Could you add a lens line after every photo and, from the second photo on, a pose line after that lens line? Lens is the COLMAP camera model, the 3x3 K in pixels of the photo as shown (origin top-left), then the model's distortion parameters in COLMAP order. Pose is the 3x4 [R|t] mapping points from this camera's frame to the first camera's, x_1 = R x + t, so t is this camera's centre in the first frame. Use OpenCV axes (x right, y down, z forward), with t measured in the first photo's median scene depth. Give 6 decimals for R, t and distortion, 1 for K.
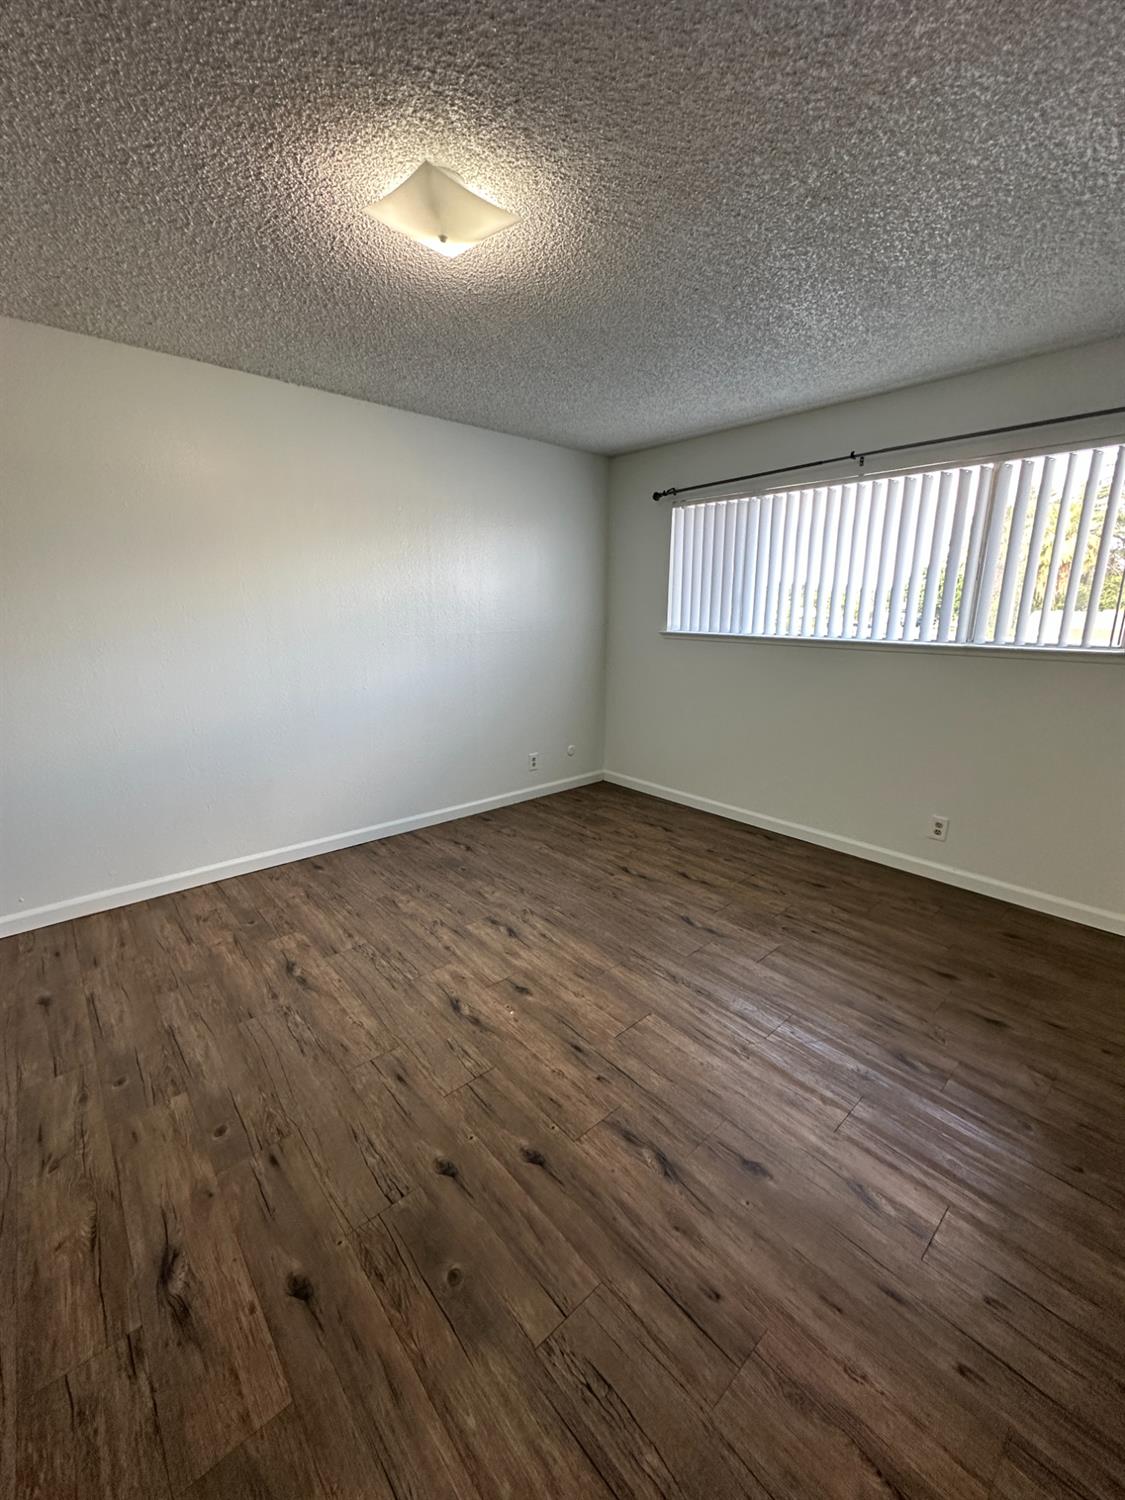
lens RADIAL K [[600.3, 0, 562.2], [0, 600.3, 749.8], [0, 0, 1]] dist [-0.001075, 0.000223]
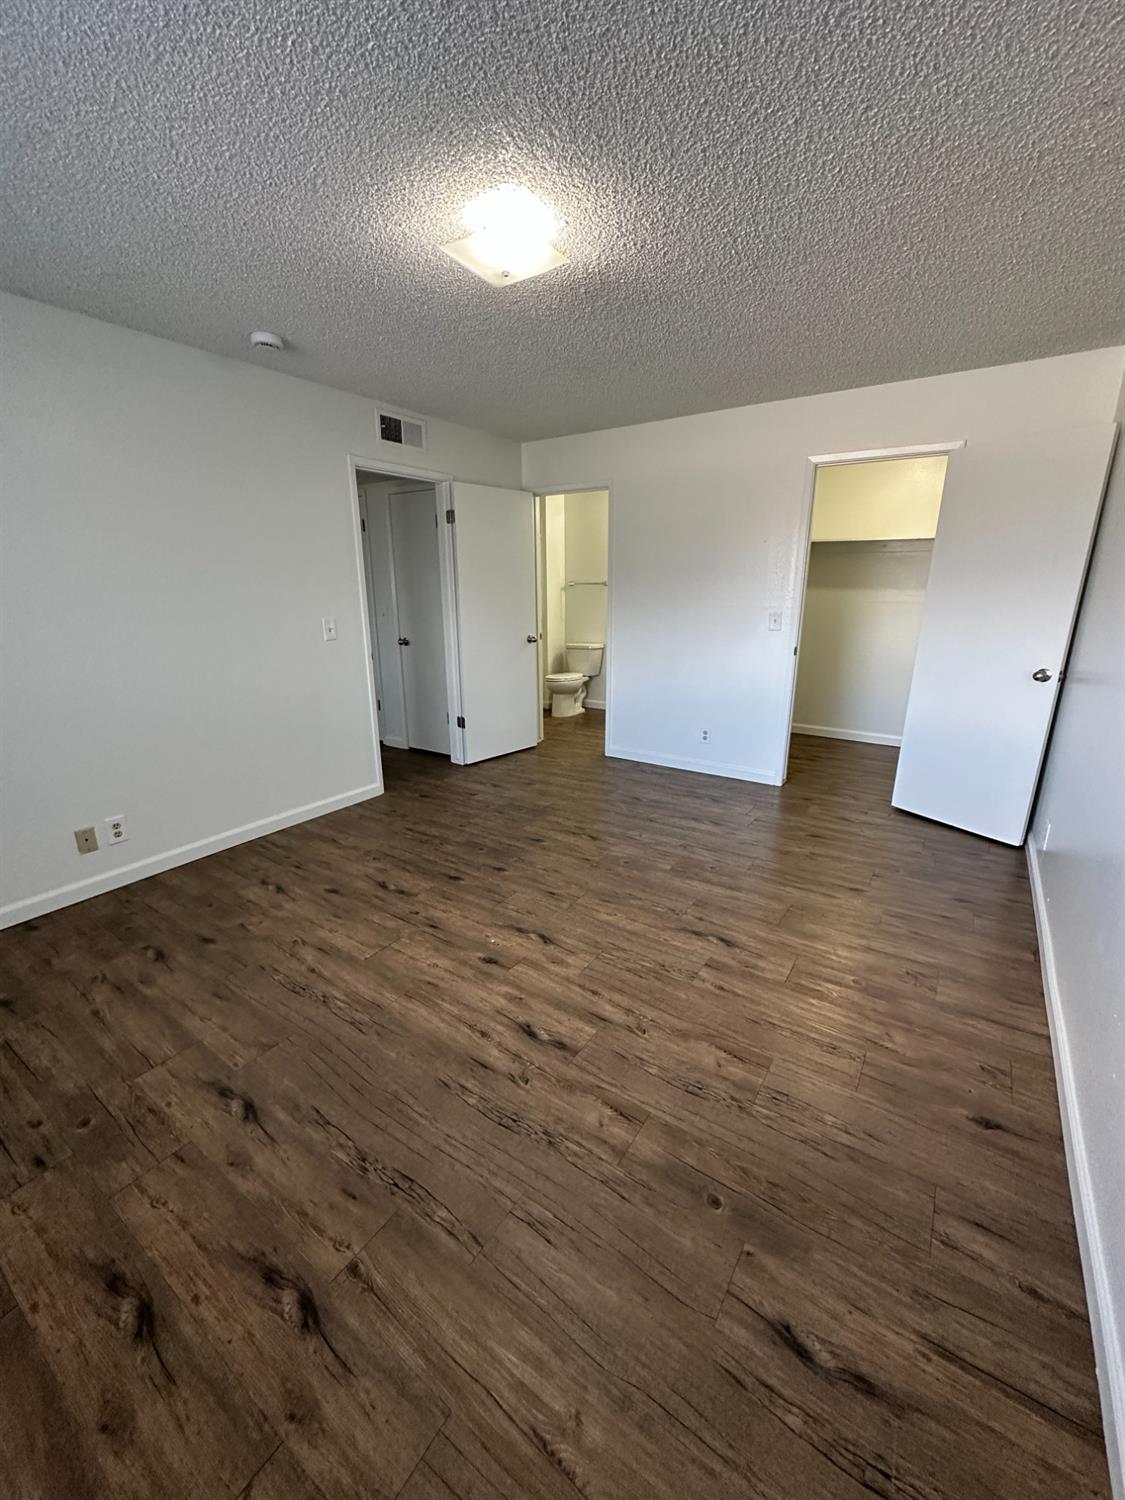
lens RADIAL K [[600.3, 0, 565.1], [0, 600.3, 754.1], [0, 0, 1]] dist [-0.001075, 0.000223]
pose [[-0.969506, 0.068601, -0.235271, 0.023122], [-0.056574, 0.871440, 0.487229, -0.376416], [0.238449, 0.485682, -0.840985, 1.586221]]
